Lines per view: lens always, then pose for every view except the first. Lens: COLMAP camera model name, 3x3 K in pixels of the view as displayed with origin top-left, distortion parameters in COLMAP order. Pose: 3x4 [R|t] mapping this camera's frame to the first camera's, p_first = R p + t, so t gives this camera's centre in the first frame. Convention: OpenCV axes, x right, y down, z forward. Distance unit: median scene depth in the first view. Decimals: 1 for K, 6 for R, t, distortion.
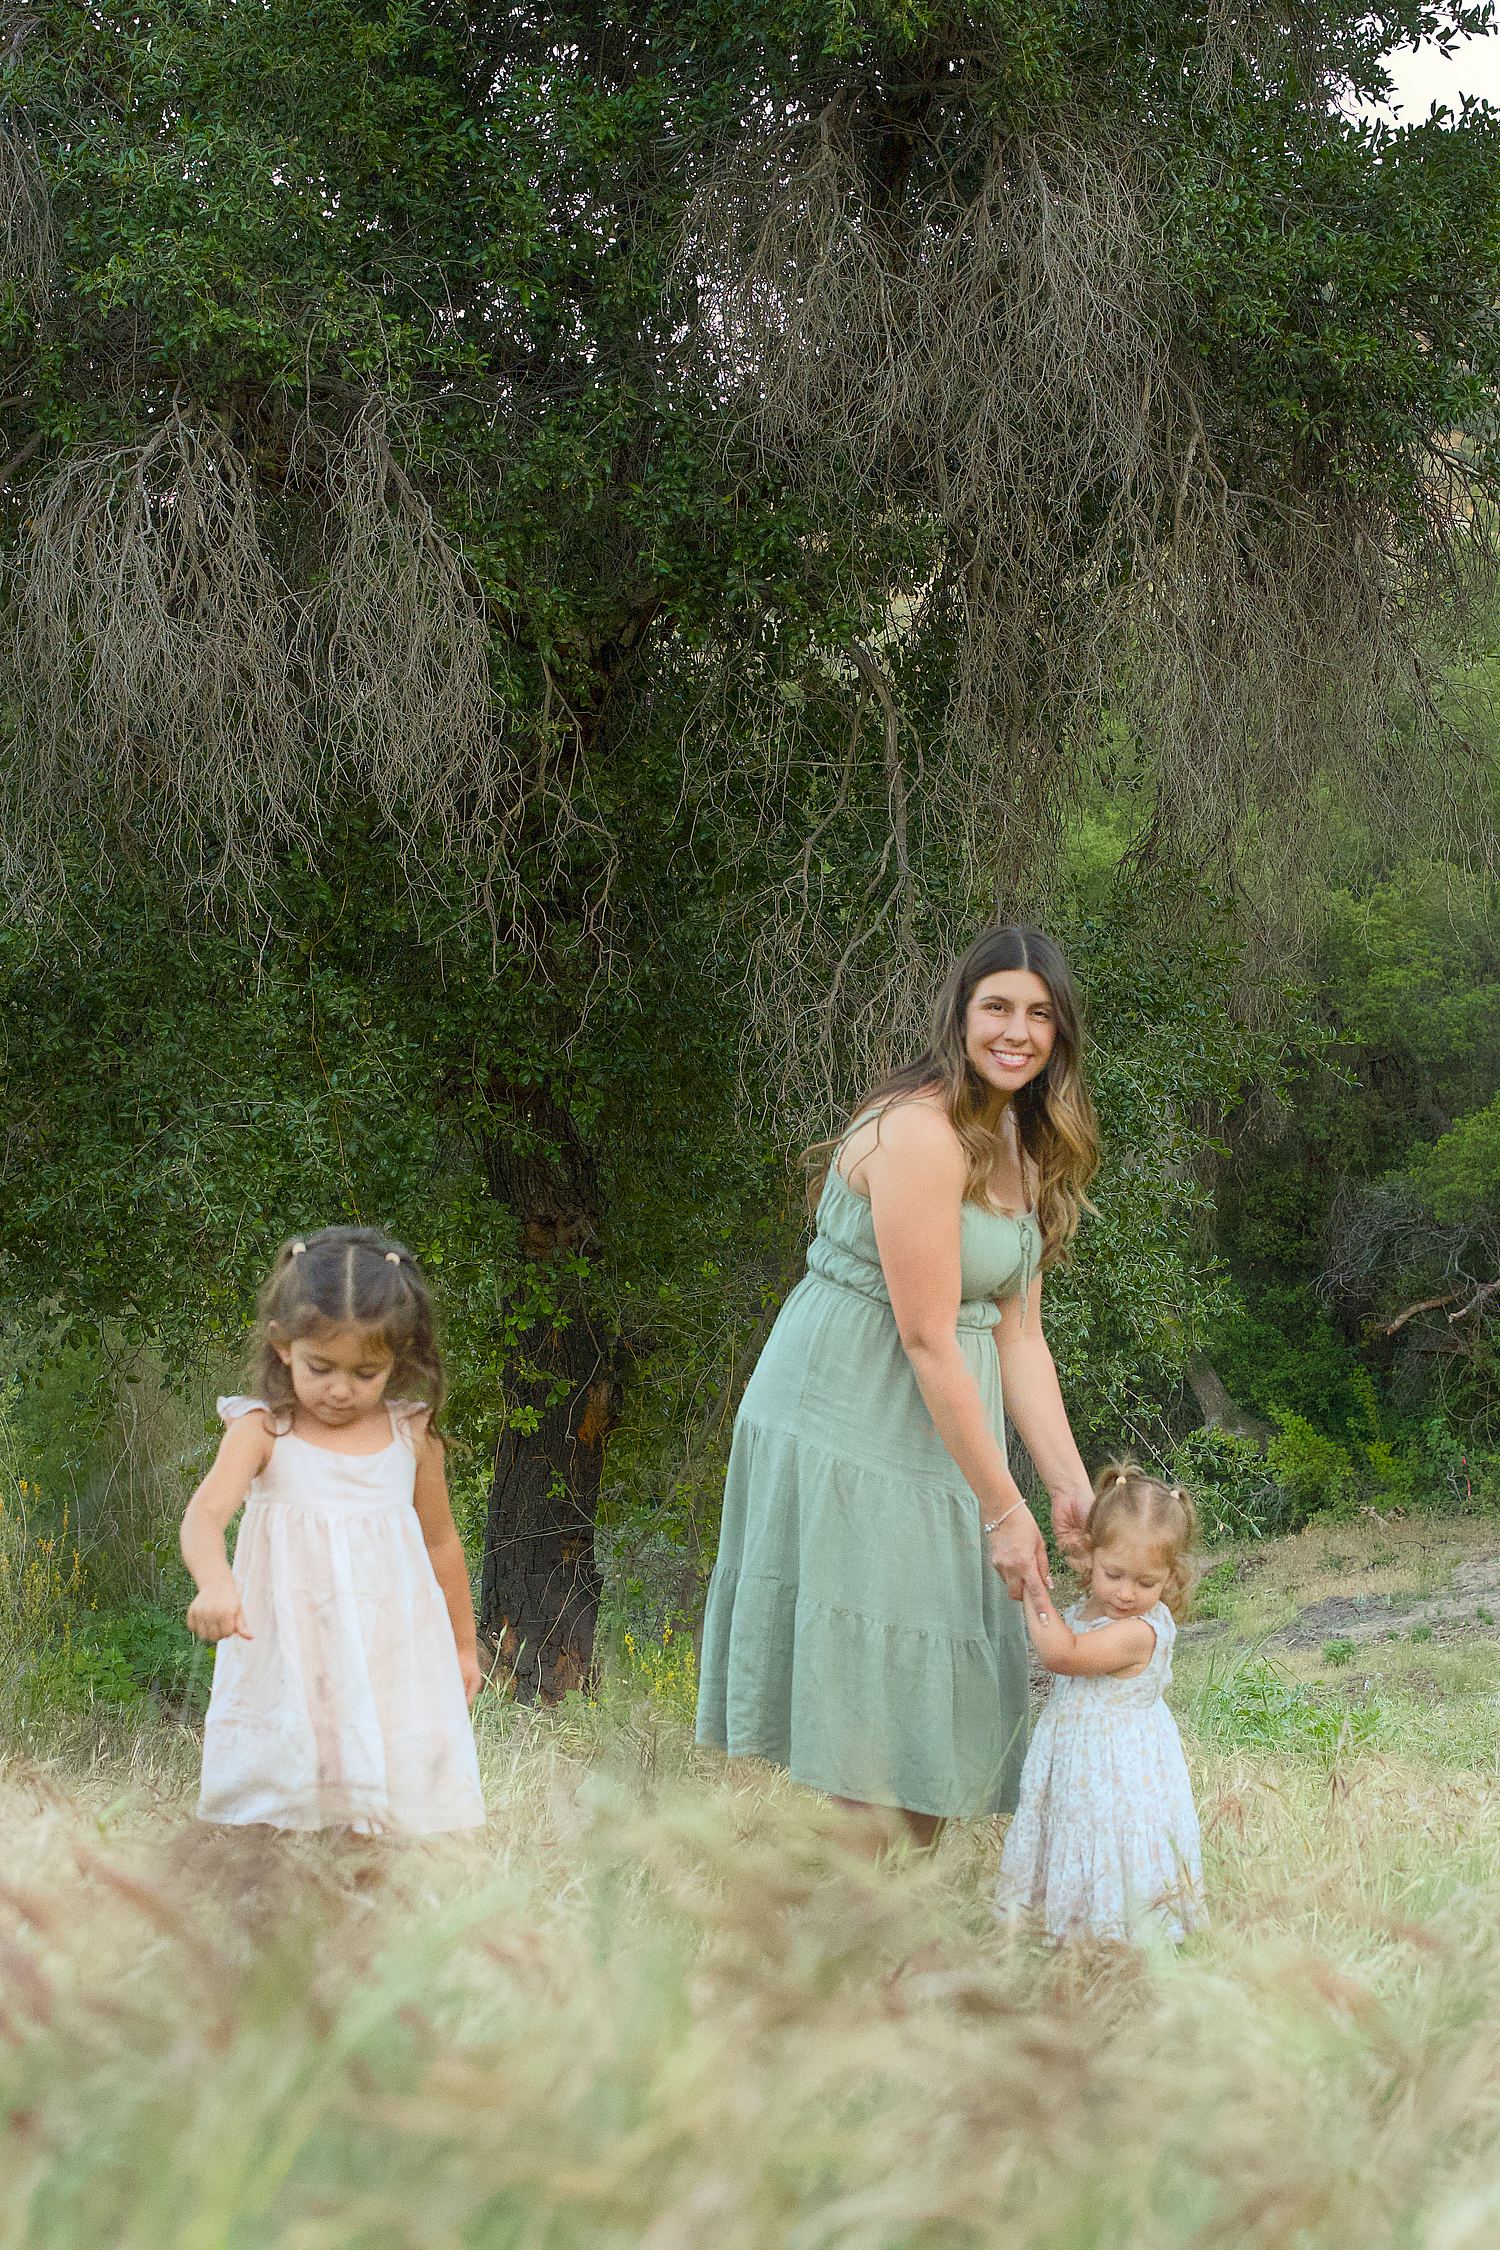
lens RADIAL K [[3327.0, 0, 750.0], [0, 3327.0, 1125.0], [0, 0, 1]] dist [0.244338, -0.050711]
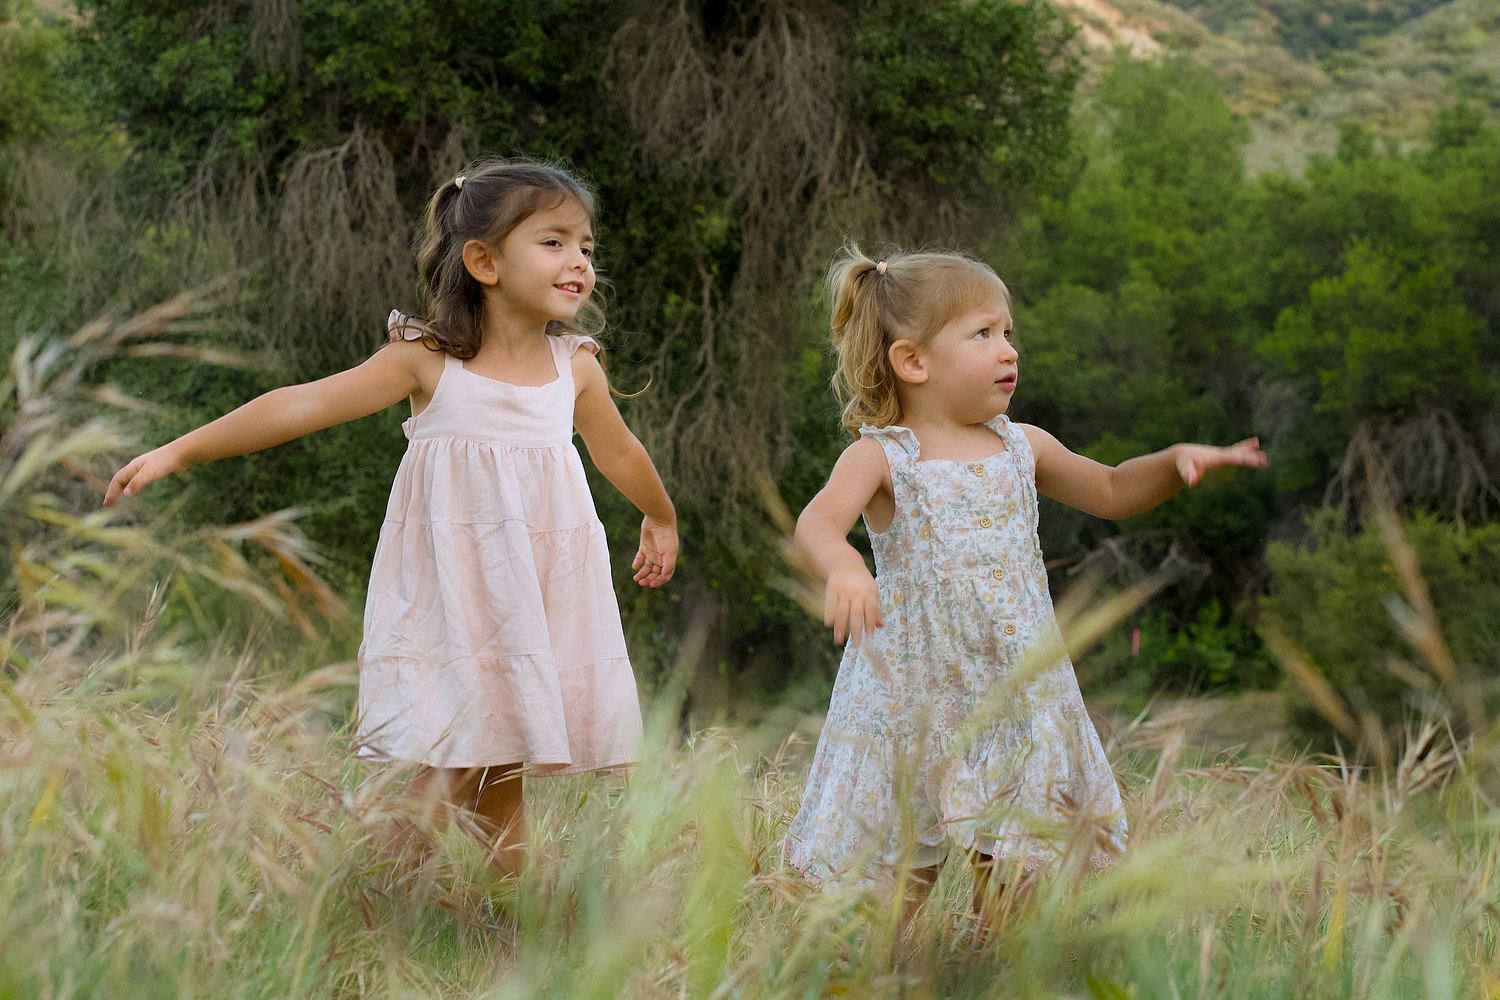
lens RADIAL K [[2218.0, 0, 750.0], [0, 2218.0, 500.0], [0, 0, 1]] dist [0.244338, -0.050711]
pose [[0.998133, 0.038081, 0.047744, 0.009710], [-0.039739, 0.998622, 0.034290, -0.042667], [-0.046372, -0.036123, 0.998271, -0.358049]]
